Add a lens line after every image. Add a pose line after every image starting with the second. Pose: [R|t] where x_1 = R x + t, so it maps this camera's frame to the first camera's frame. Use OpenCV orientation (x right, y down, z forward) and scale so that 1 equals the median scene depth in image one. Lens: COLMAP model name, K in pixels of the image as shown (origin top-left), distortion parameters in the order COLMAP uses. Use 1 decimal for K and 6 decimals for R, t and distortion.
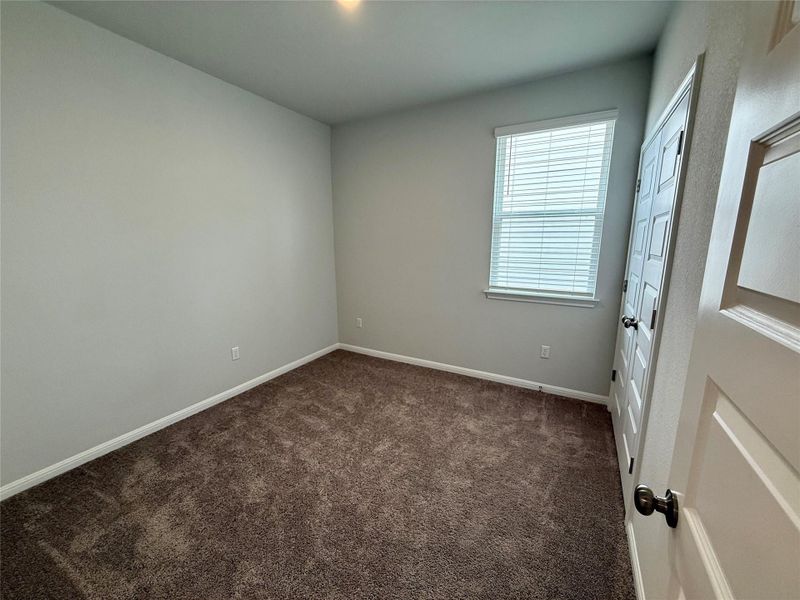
lens RADIAL K [[321.7, 0, 397.8], [0, 321.7, 303.3], [0, 0, 1]] dist [0.000006, -0.000137]
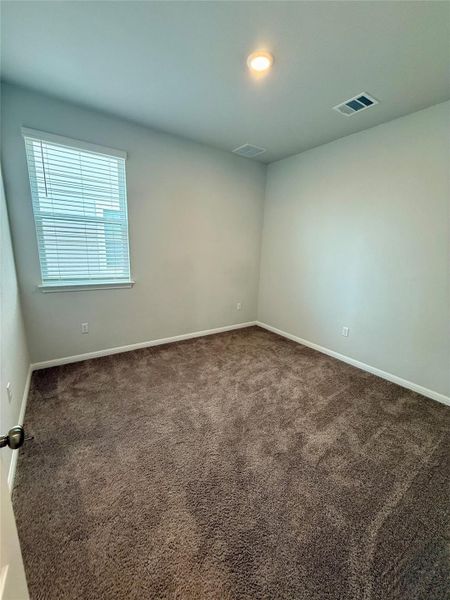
lens RADIAL K [[241.3, 0, 225.0], [0, 241.3, 300.0], [0, 0, 1]] dist [0.000006, -0.000137]
pose [[0.432264, -0.184982, 0.882570, -0.199103], [0.137047, 0.980841, 0.138456, -0.021897], [-0.891272, 0.061104, 0.449334, 0.115150]]
